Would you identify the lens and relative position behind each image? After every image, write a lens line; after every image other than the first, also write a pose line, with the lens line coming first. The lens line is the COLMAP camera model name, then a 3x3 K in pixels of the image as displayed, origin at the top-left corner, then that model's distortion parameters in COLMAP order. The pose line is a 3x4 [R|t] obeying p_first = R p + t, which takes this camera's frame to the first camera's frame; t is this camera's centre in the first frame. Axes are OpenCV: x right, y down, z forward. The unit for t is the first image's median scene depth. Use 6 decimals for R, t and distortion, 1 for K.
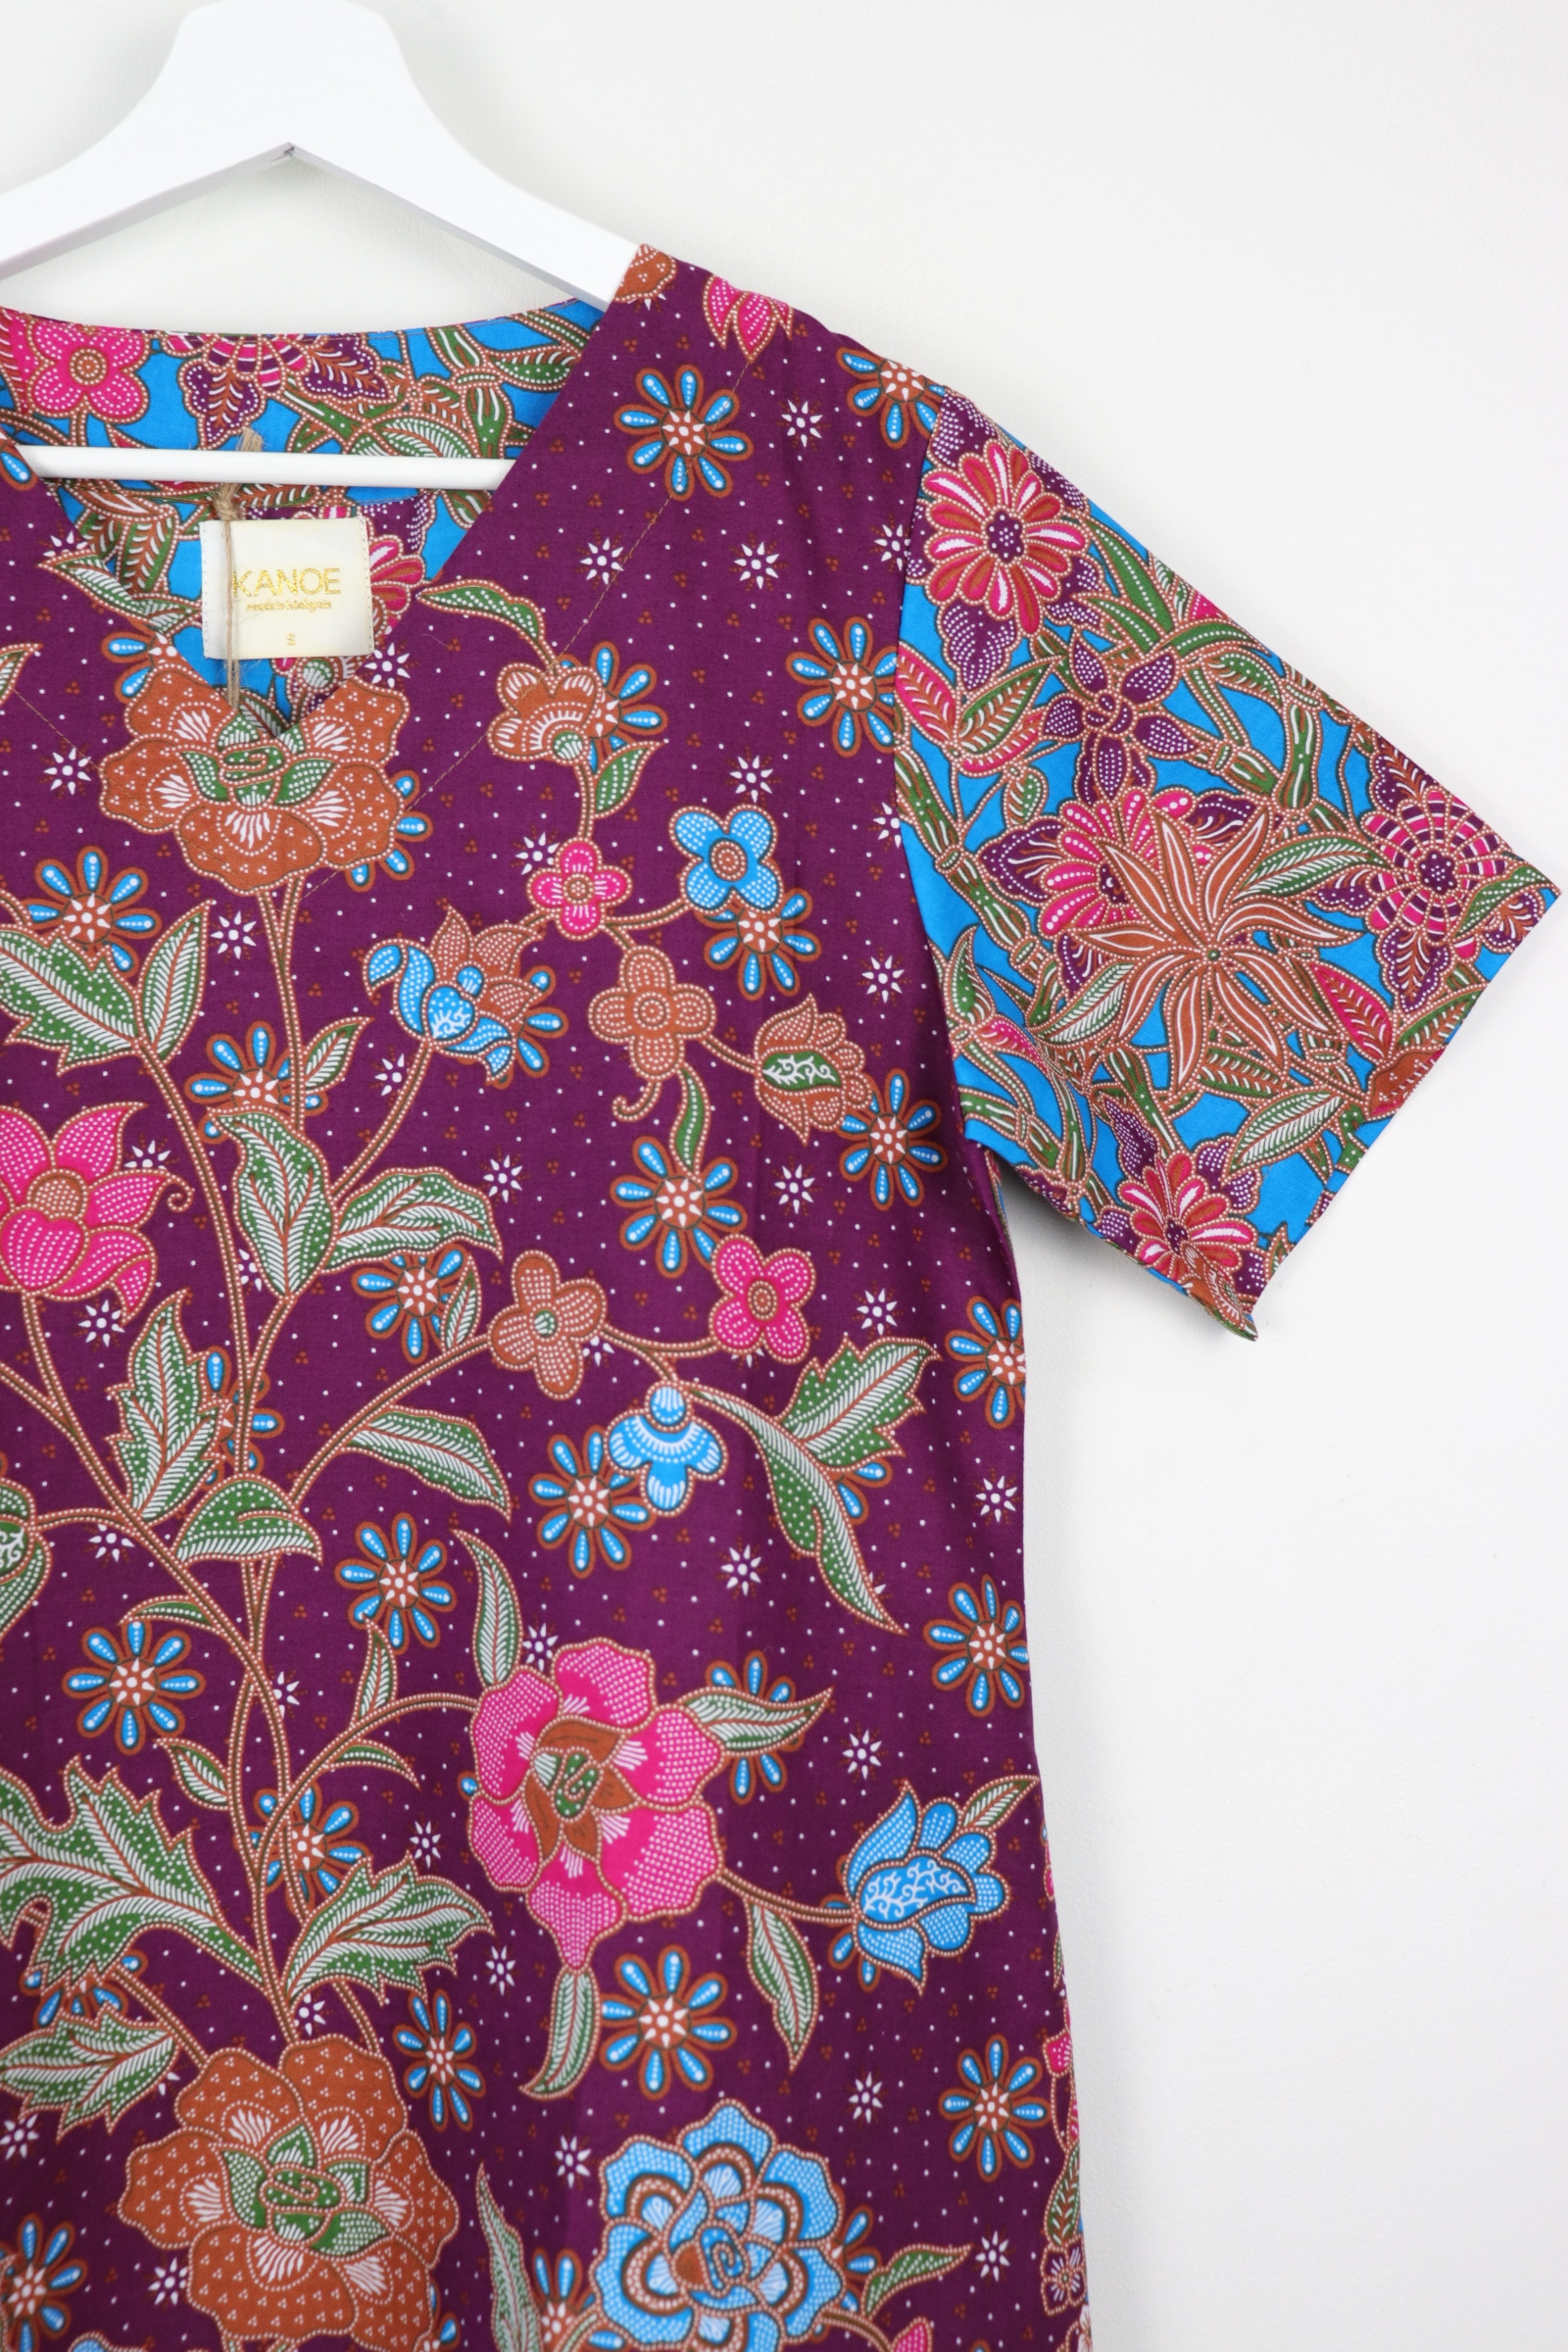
lens RADIAL K [[2428.9, 0, 782.9], [0, 2428.9, 1254.3], [0, 0, 1]] dist [-0.048342, 0.000000]
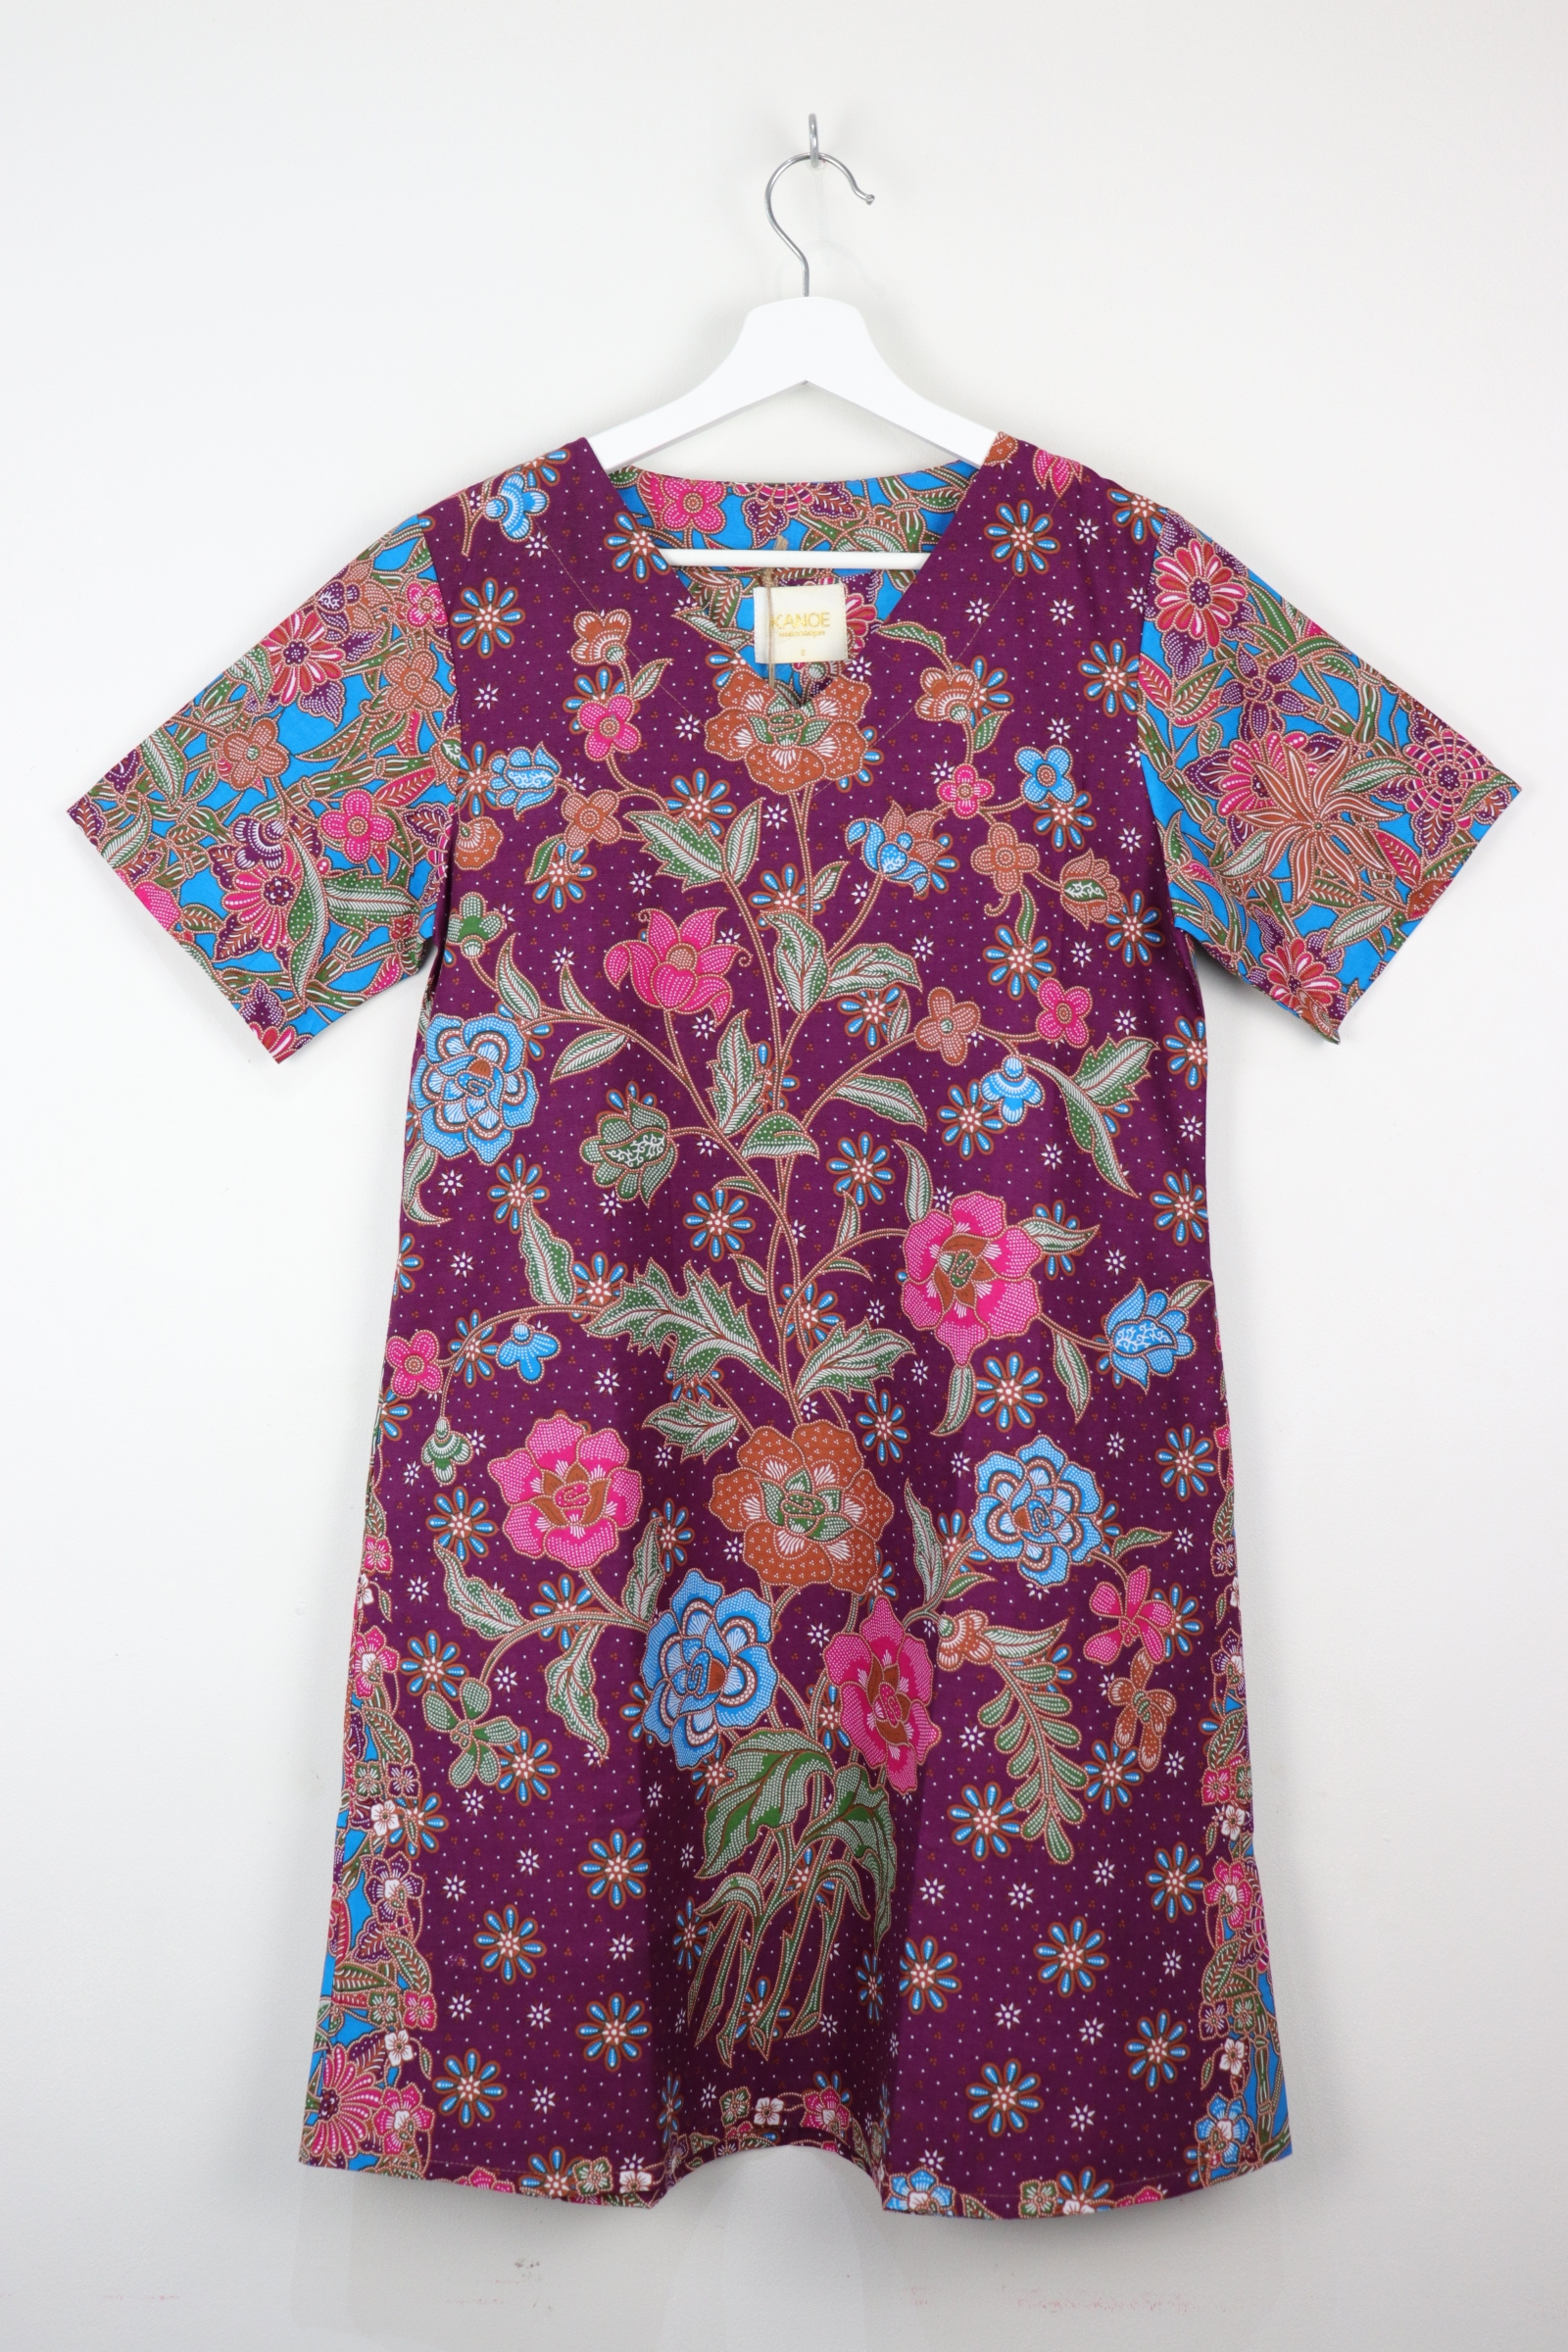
lens RADIAL K [[2428.9, 0, 822.1], [0, 2428.9, 1180.2], [0, 0, 1]] dist [-0.048342, 0.000000]
pose [[0.996935, 0.008250, -0.077798, -0.045543], [-0.006113, 0.999599, 0.027664, 0.092821], [0.077995, -0.027103, 0.996585, -0.838735]]
